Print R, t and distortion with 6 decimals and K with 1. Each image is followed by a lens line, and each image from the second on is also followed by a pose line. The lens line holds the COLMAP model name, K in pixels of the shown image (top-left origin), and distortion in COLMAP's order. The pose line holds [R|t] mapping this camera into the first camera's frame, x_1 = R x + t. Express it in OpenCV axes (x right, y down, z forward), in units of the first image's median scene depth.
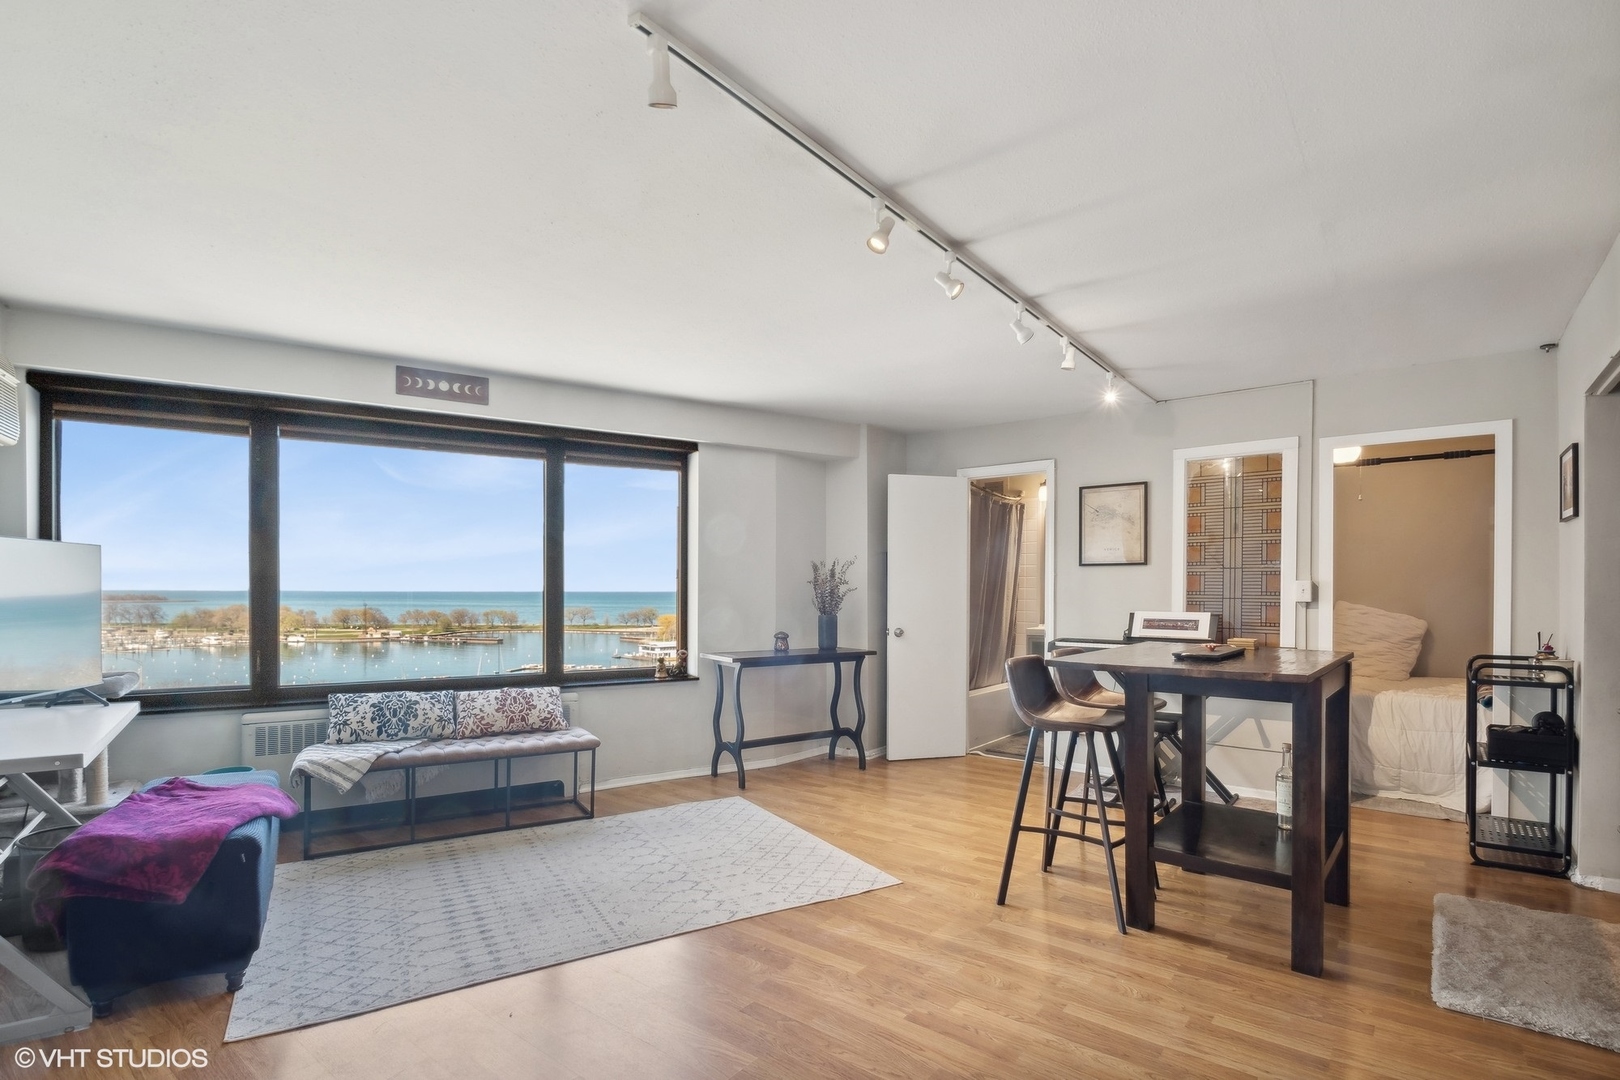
lens RADIAL K [[773.4, 0, 812.2], [0, 773.4, 580.0], [0, 0, 1]] dist [0.001574, -0.000405]
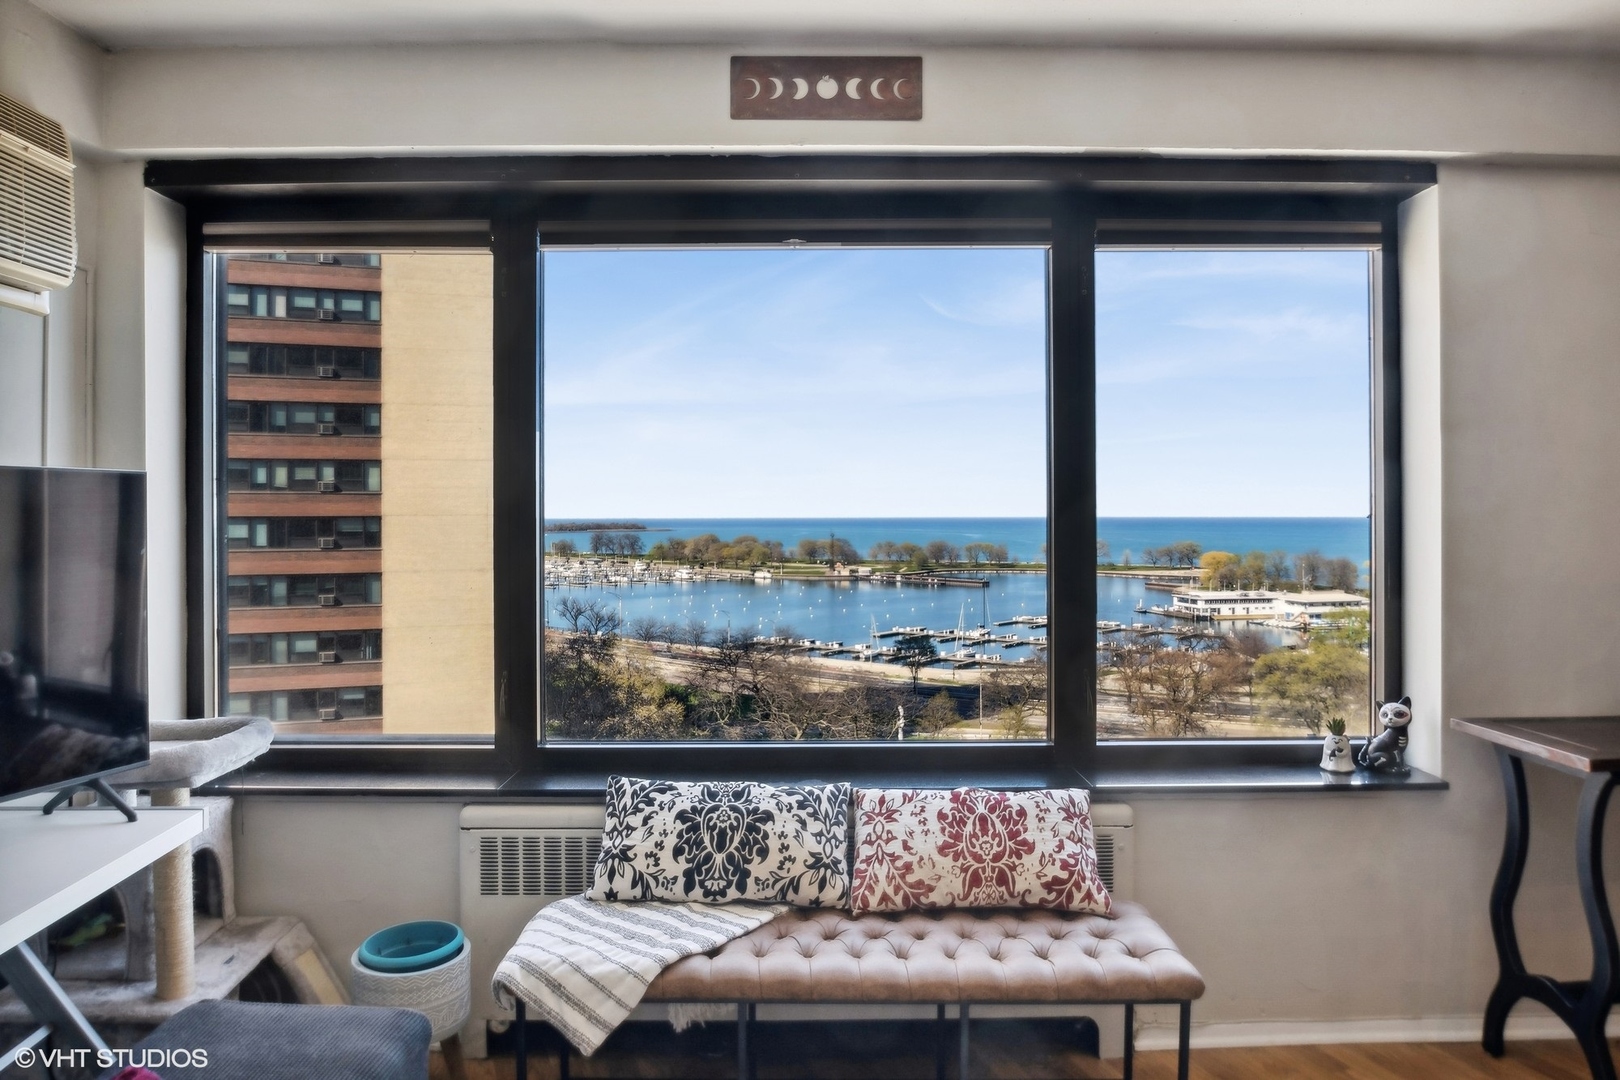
lens RADIAL K [[1094.0, 0, 810.0], [0, 1094.0, 540.0], [0, 0, 1]] dist [-0.032837, 0.000092]
pose [[0.856382, 0.006104, -0.516307, -0.171617], [0.011709, 0.999443, 0.031237, -0.014347], [0.516210, -0.032796, 0.855834, 0.479336]]
